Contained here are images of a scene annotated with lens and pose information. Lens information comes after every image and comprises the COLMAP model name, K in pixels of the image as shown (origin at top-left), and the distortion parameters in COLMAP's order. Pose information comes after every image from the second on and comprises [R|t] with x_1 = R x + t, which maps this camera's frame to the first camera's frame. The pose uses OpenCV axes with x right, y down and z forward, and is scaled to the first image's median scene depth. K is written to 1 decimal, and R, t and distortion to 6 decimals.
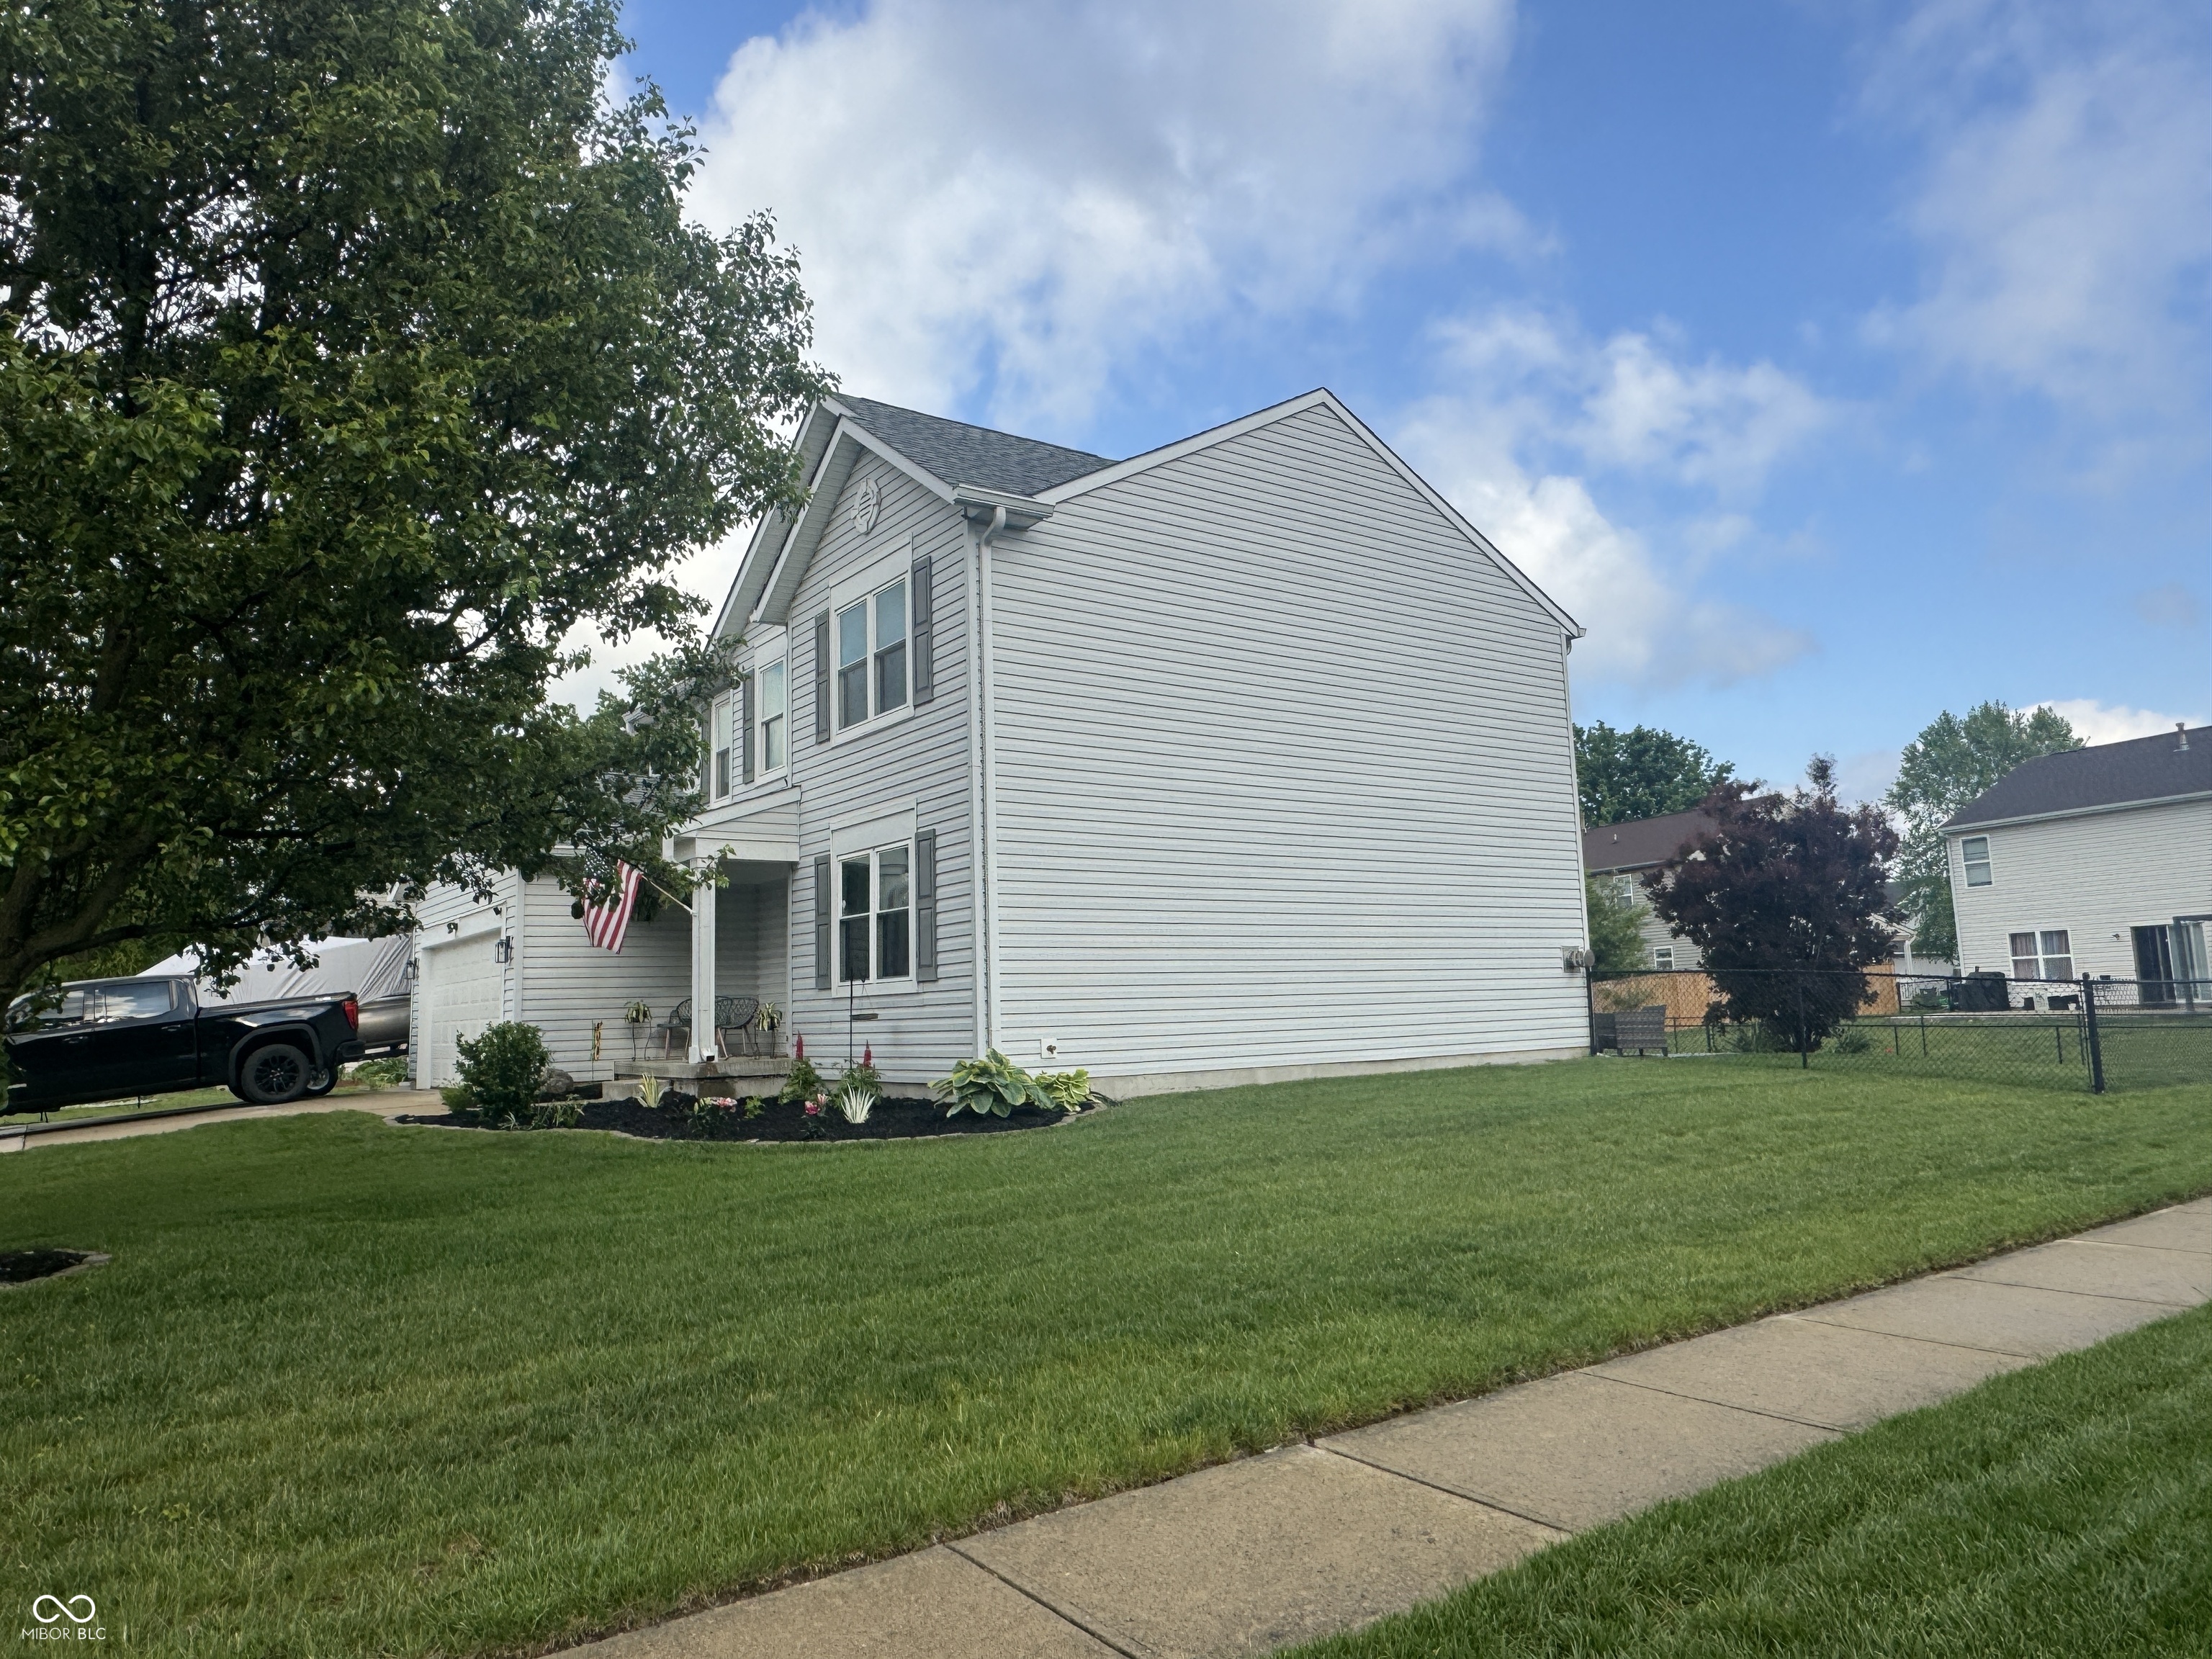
lens RADIAL K [[1445.2, 0, 1106.0], [0, 1445.2, 829.5], [0, 0, 1]] dist [0.009033, 0.001553]
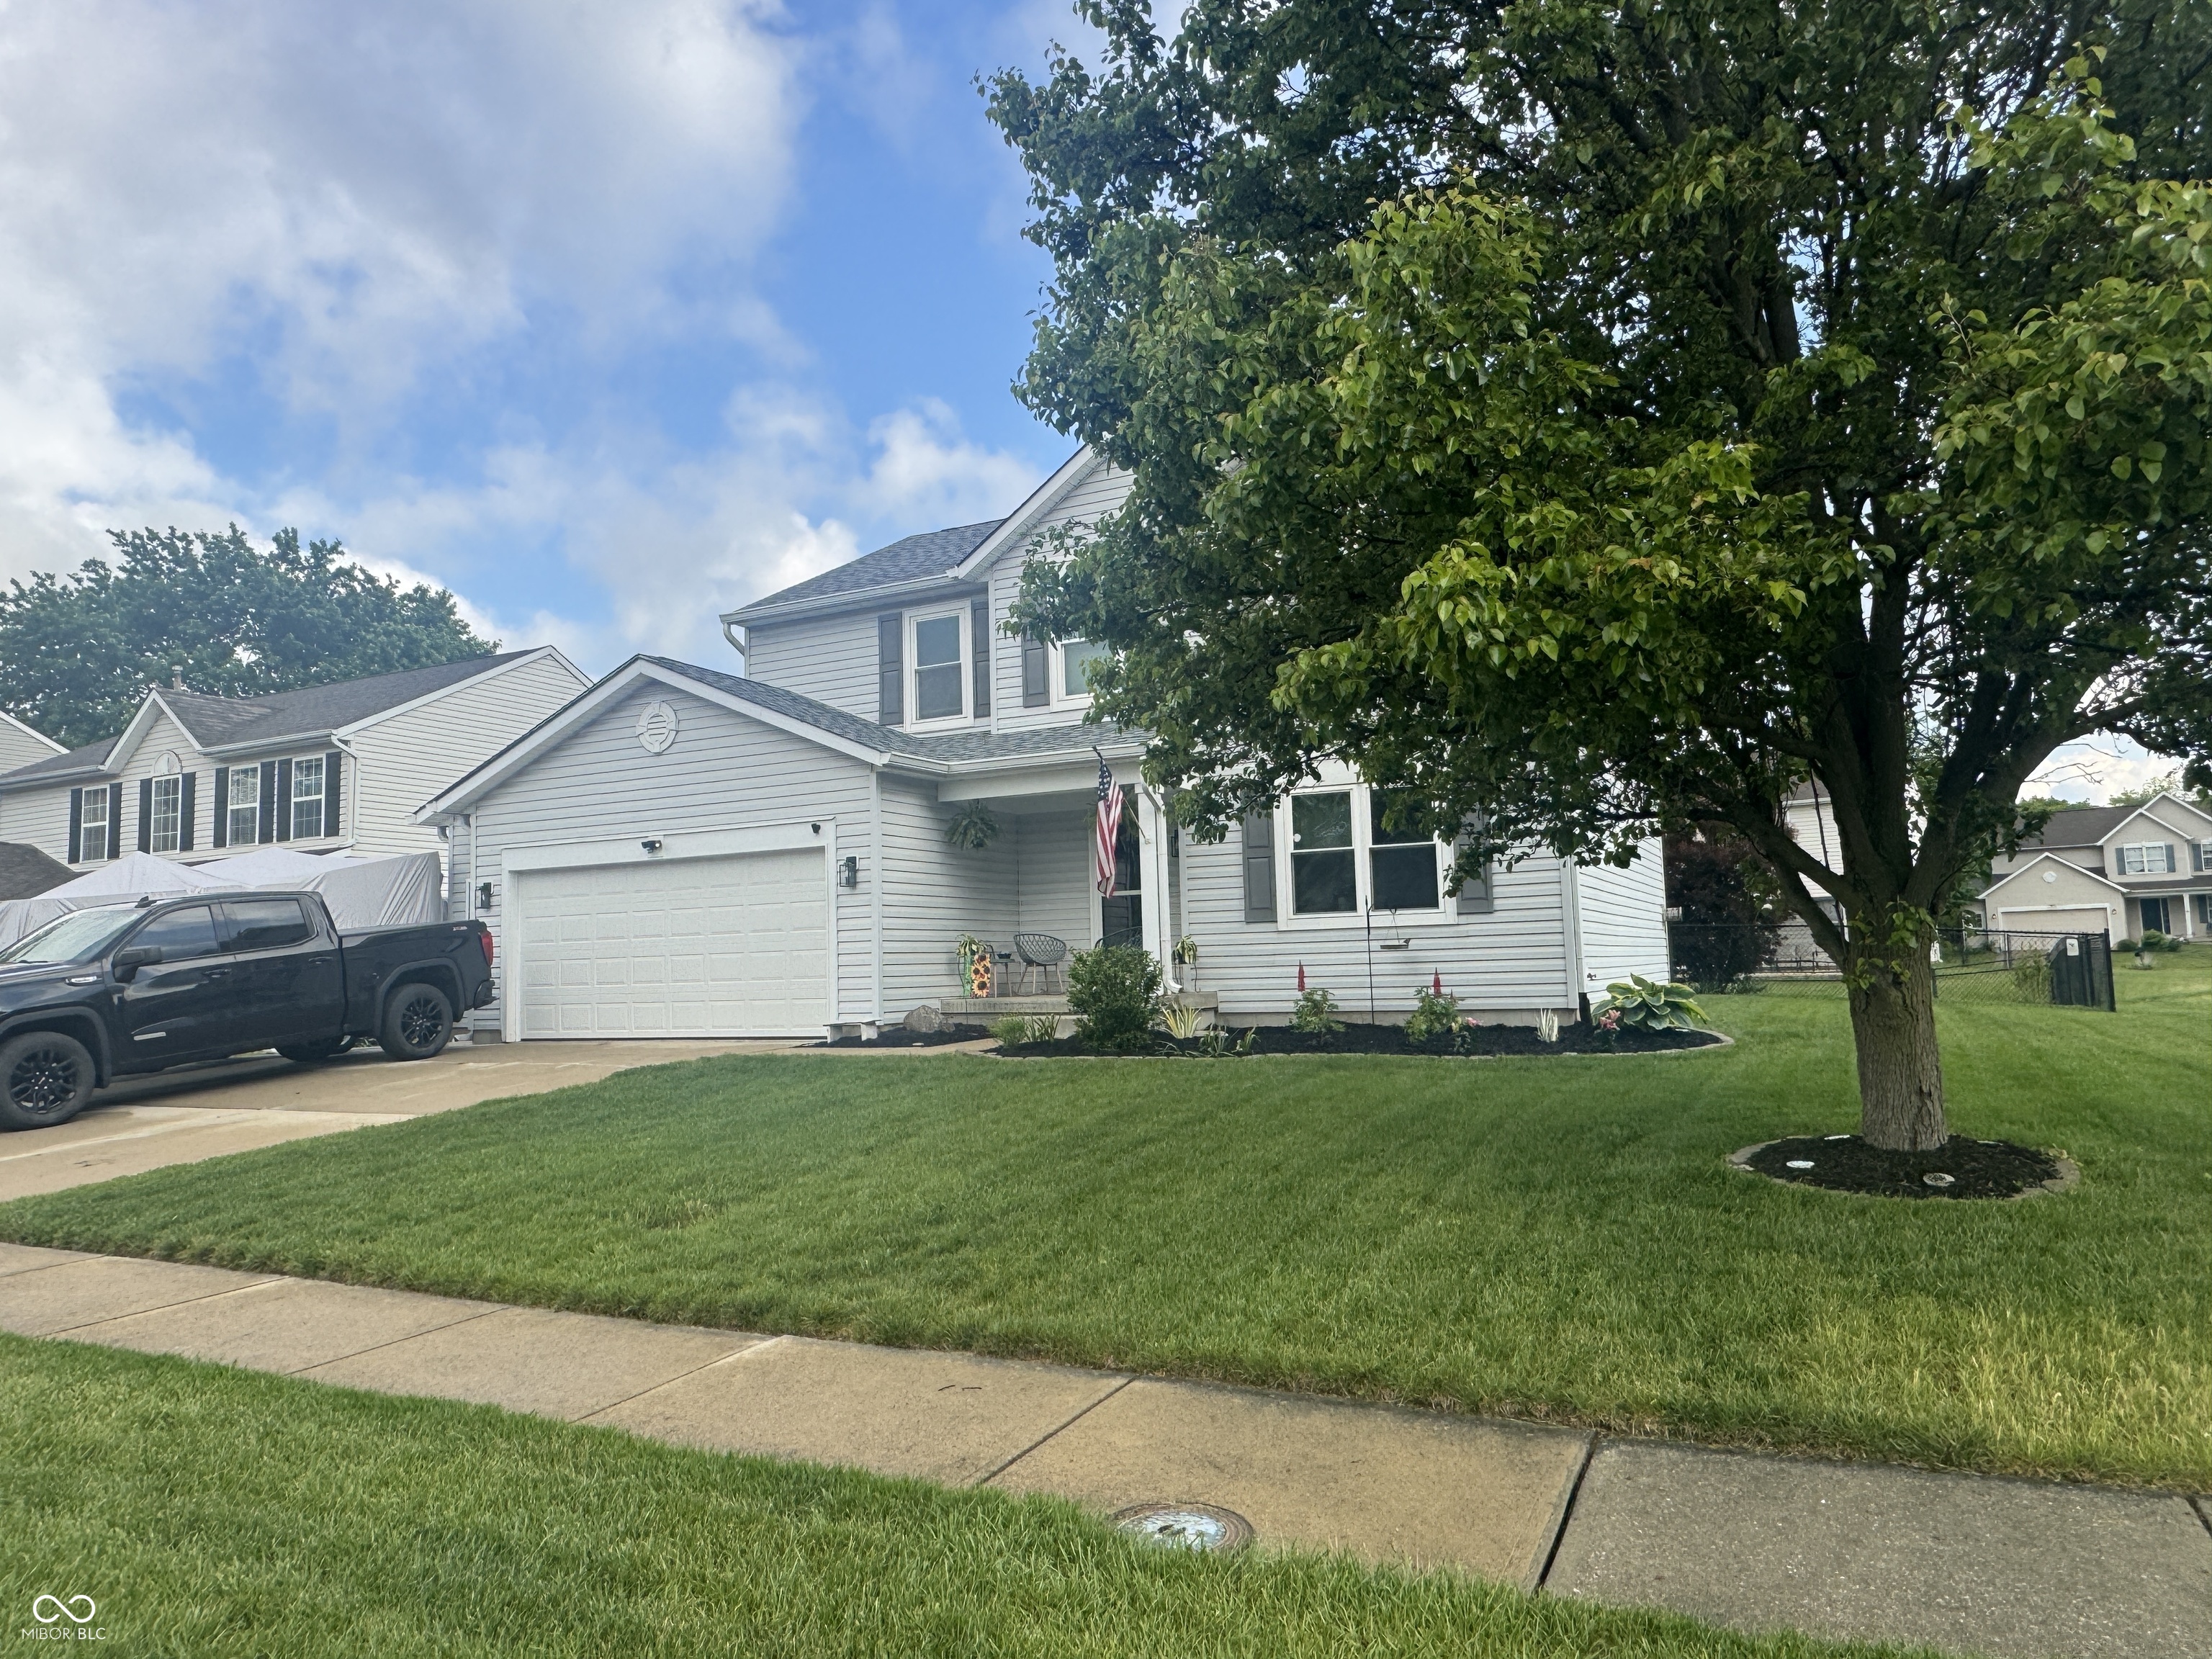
lens RADIAL K [[1445.2, 0, 1106.0], [0, 1445.2, 829.5], [0, 0, 1]] dist [0.009033, 0.001553]
pose [[0.888611, 0.045155, 0.456433, -0.778999], [-0.056277, 0.998357, 0.010797, 0.044726], [-0.455195, -0.035281, 0.889692, 0.179611]]
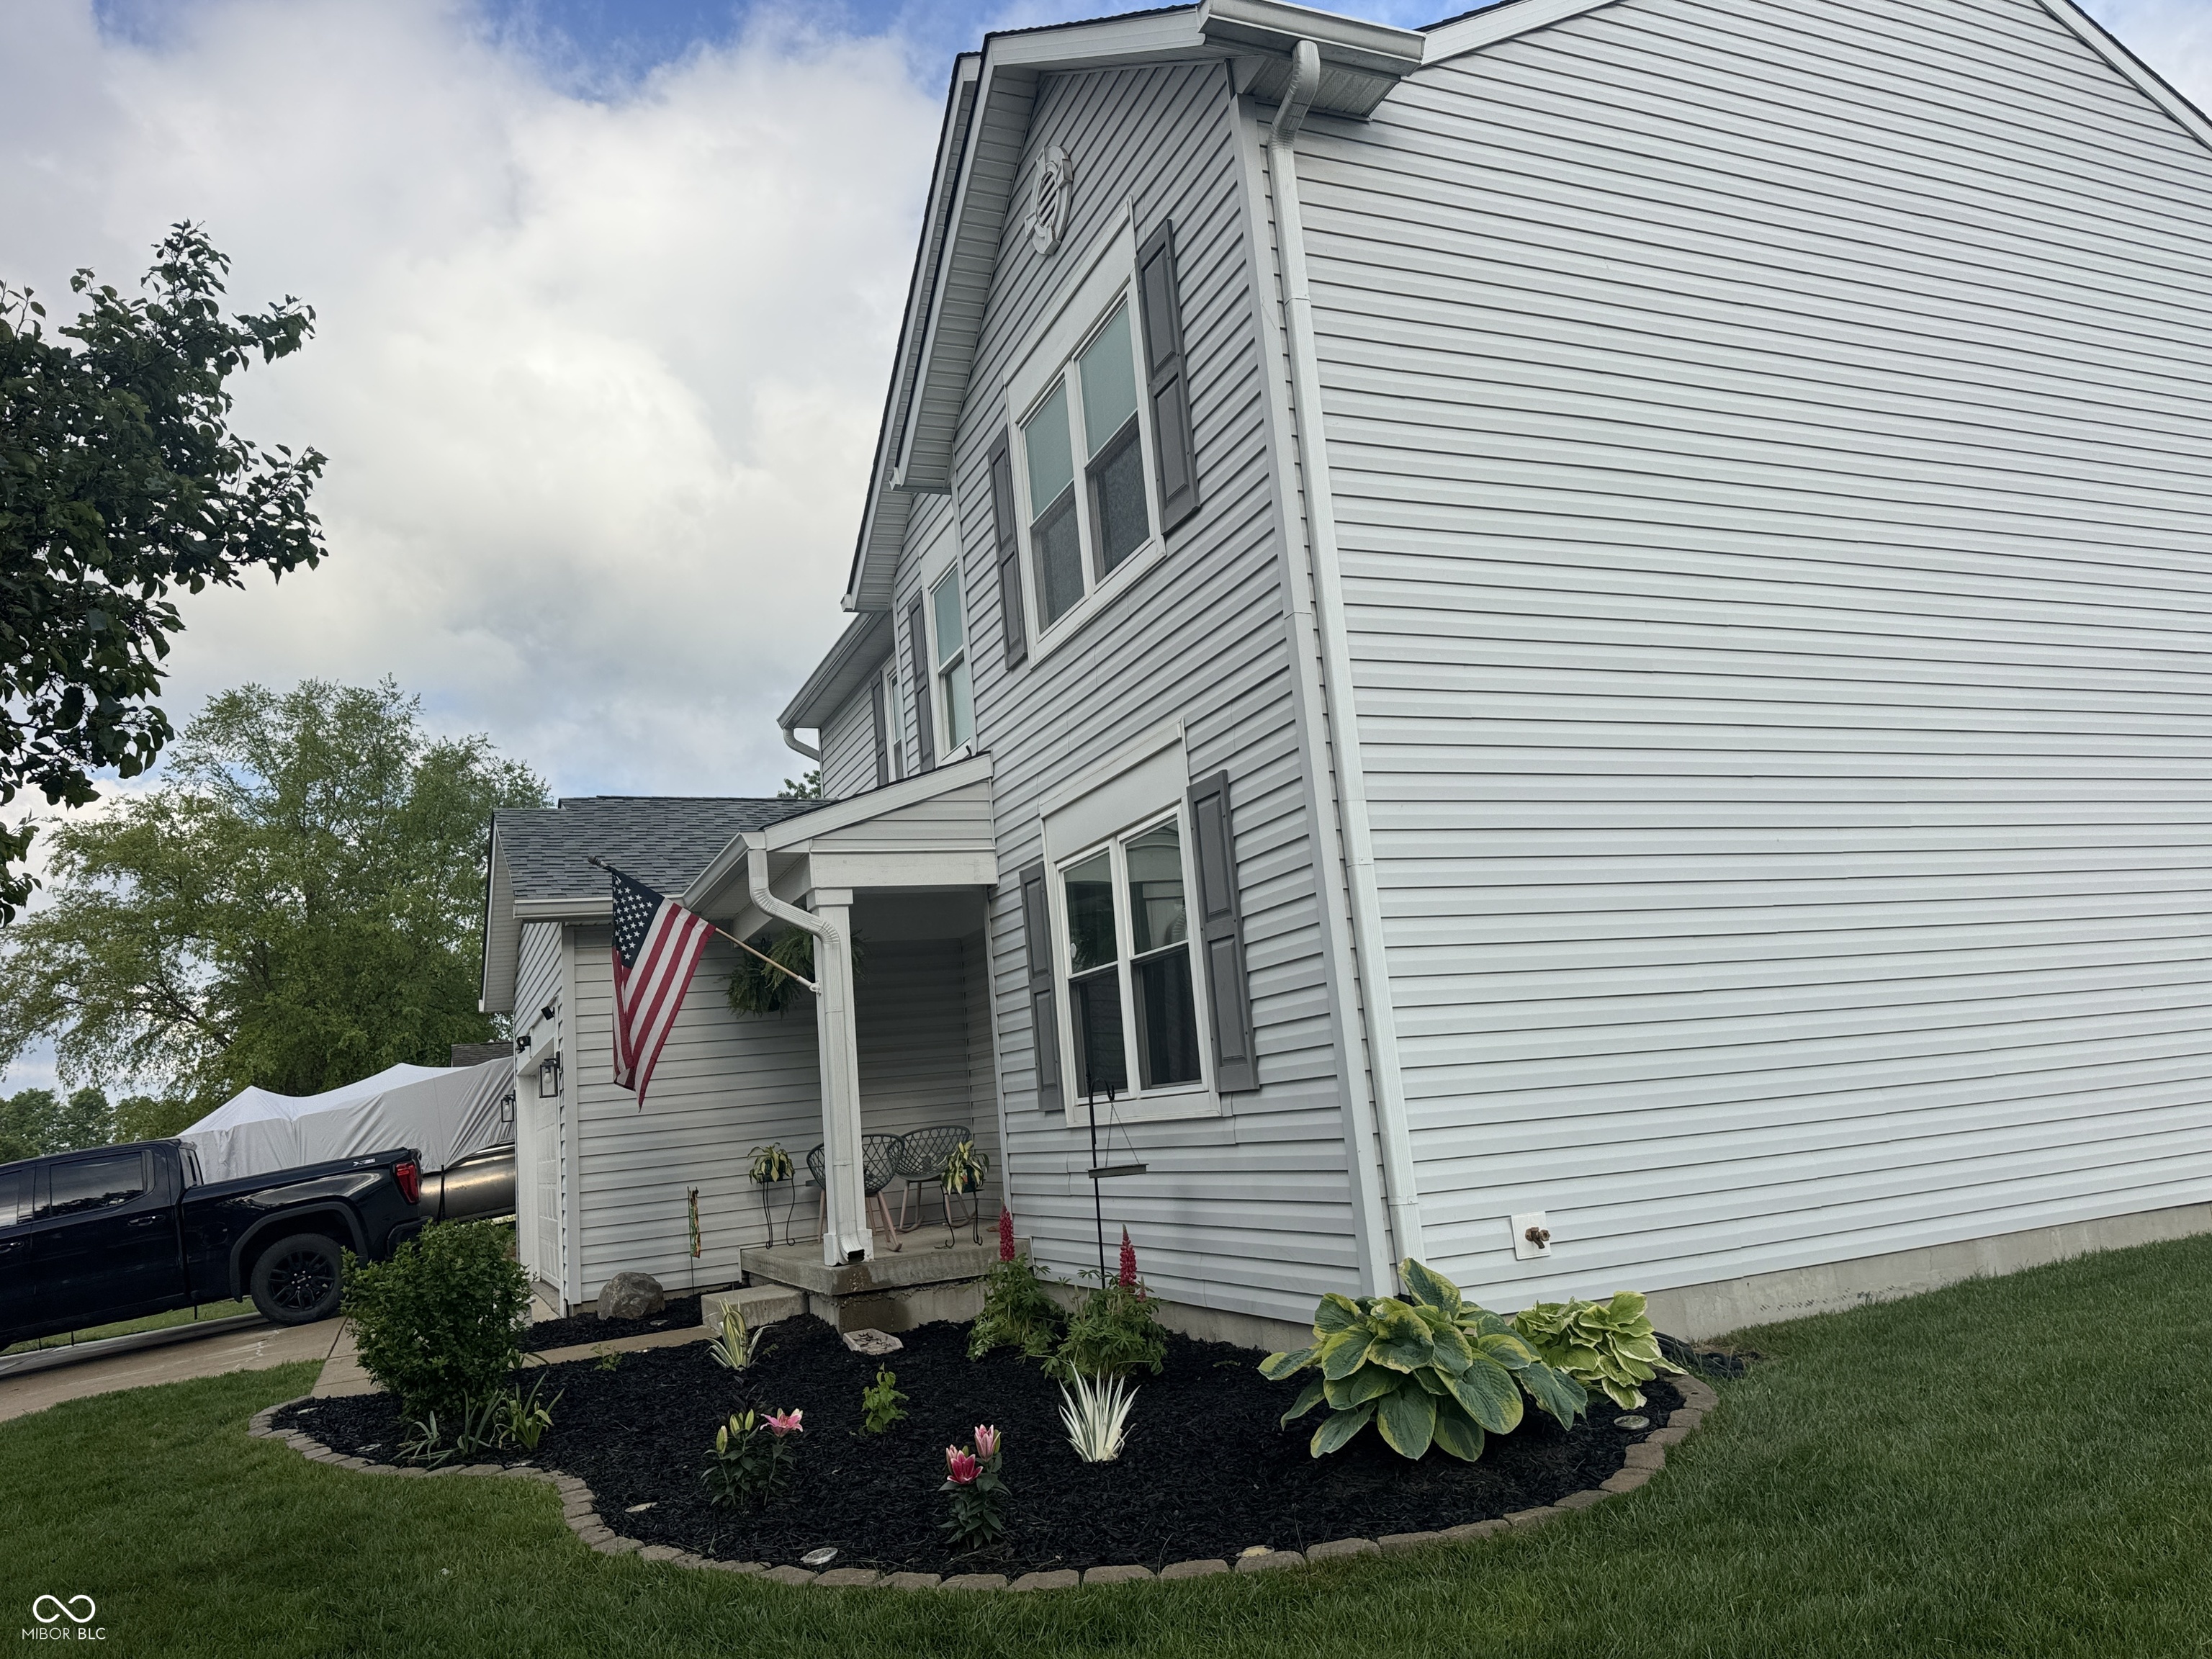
lens RADIAL K [[1569.7, 0, 1145.4], [0, 1569.7, 828.6], [0, 0, 1]] dist [0.049783, -0.003533]
pose [[0.980049, -0.092280, -0.176037, -0.051214], [0.085436, 0.995277, -0.046086, 0.037320], [0.179458, 0.030127, 0.983304, 0.451631]]
